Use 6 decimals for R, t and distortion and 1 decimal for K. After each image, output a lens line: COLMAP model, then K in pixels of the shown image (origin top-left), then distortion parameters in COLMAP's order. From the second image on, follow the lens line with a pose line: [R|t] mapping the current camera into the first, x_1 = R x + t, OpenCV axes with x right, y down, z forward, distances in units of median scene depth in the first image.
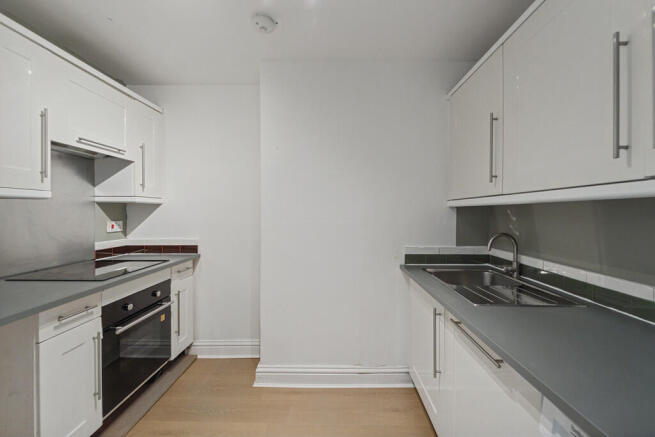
lens RADIAL K [[267.2, 0, 334.1], [0, 267.2, 215.1], [0, 0, 1]] dist [-0.002084, -0.000169]
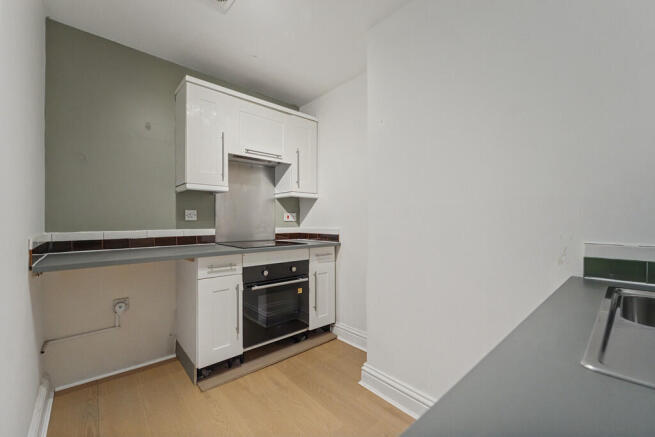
lens RADIAL K [[267.2, 0, 328.1], [0, 267.2, 220.7], [0, 0, 1]] dist [-0.002084, -0.000169]
pose [[0.665742, -0.006147, -0.746157, 0.315125], [-0.003894, 0.999924, -0.011712, 0.082779], [0.746172, 0.010703, 0.665667, 0.283754]]
